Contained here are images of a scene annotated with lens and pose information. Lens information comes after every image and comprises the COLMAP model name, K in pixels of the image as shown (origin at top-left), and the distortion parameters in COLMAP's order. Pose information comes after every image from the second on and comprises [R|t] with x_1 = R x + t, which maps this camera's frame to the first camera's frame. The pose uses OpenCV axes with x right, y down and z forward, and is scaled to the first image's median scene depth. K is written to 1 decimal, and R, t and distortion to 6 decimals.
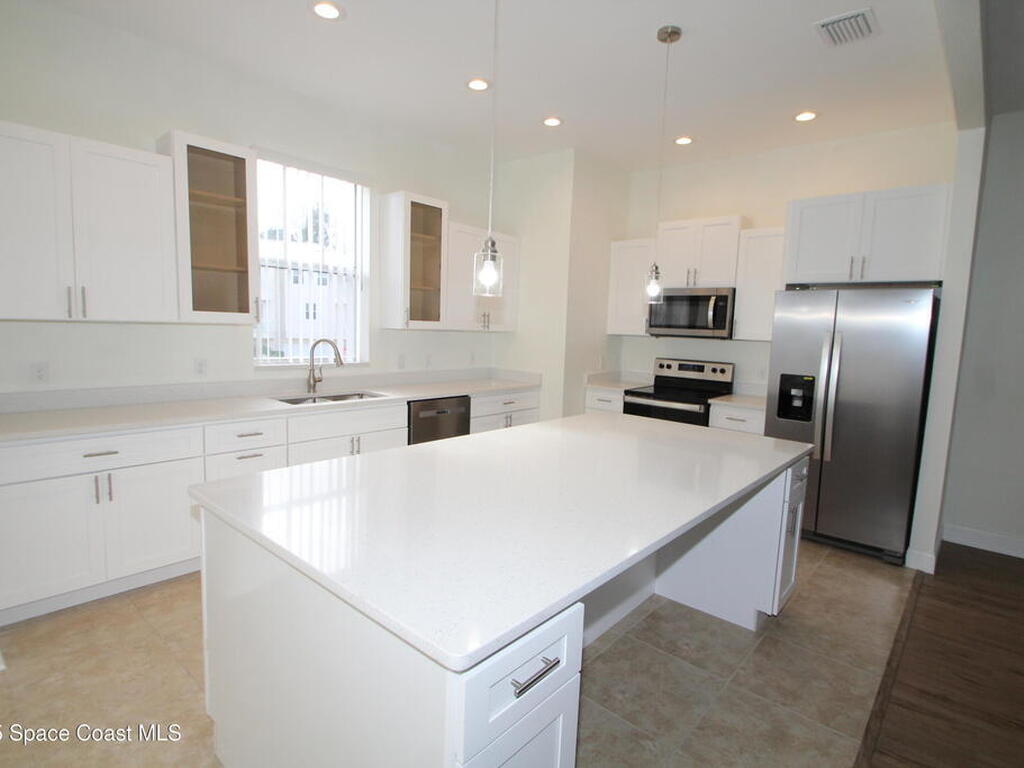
lens RADIAL K [[541.1, 0, 521.7], [0, 541.1, 386.4], [0, 0, 1]] dist [0.017101, -0.018960]
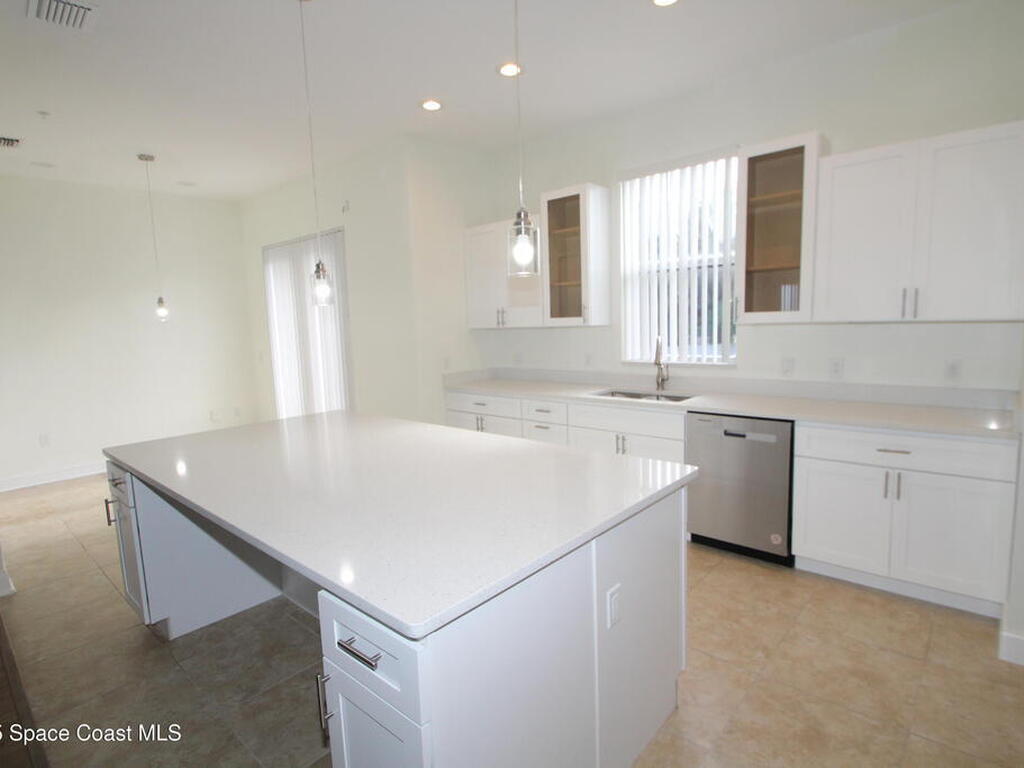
lens RADIAL K [[551.2, 0, 524.8], [0, 551.2, 378.6], [0, 0, 1]] dist [0.006528, 0.000567]
pose [[-0.021940, 0.066401, -0.997552, 0.675276], [-0.082629, 0.994258, 0.067999, -0.062236], [0.996339, 0.083919, -0.016327, 0.797204]]
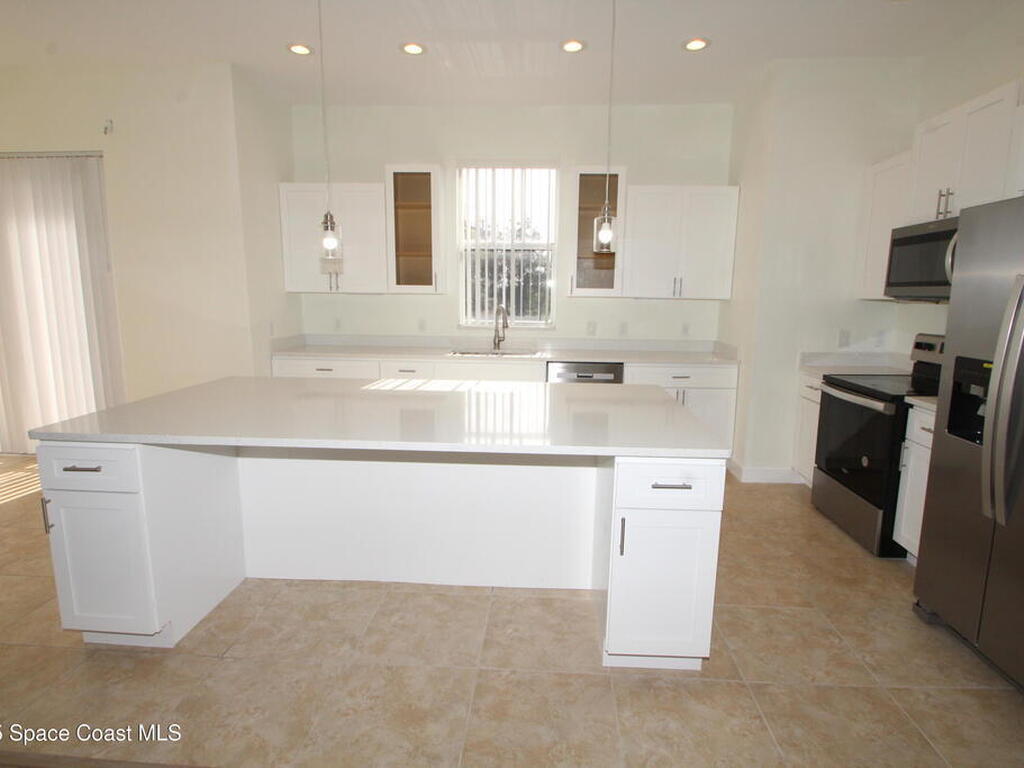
lens RADIAL K [[541.1, 0, 521.7], [0, 541.1, 386.4], [0, 0, 1]] dist [0.017101, -0.018960]
pose [[0.607907, 0.104050, -0.787162, 0.662258], [-0.081101, 0.994328, 0.068801, 0.006093], [0.789856, 0.022015, 0.612897, 0.300484]]
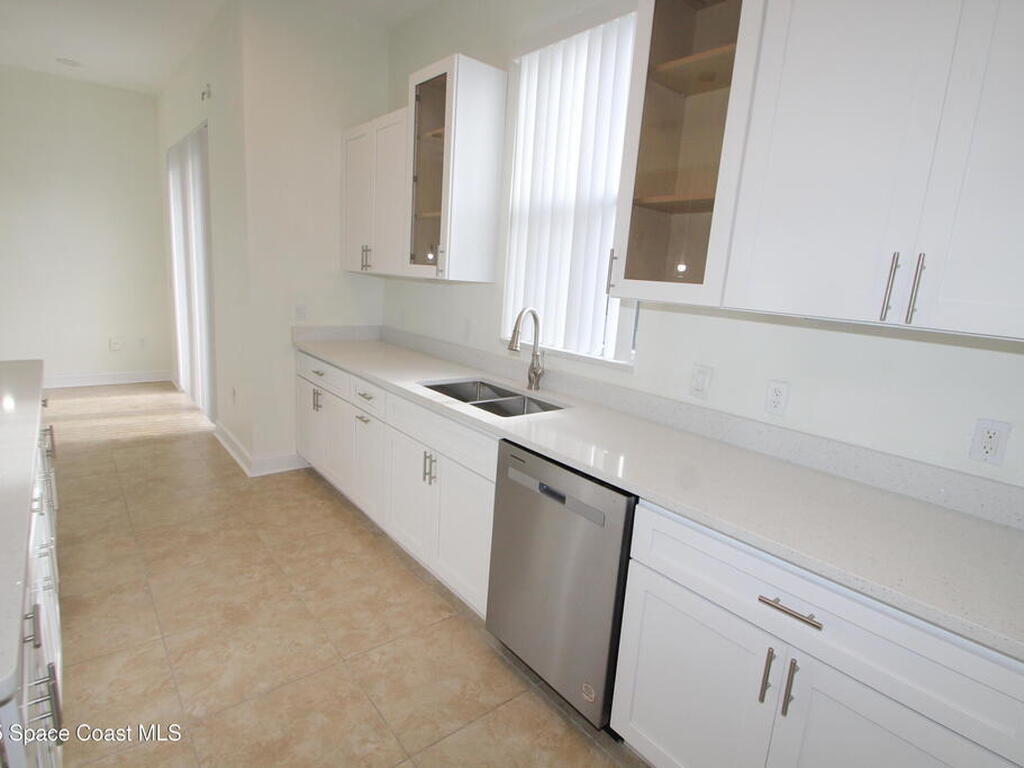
lens RADIAL K [[540.5, 0, 521.2], [0, 540.5, 387.2], [0, 0, 1]] dist [0.028348, -0.025941]
pose [[-0.166243, 0.145143, -0.975344, 0.279568], [-0.189826, 0.965897, 0.176092, -0.111896], [0.967641, 0.214420, -0.133022, 1.124658]]
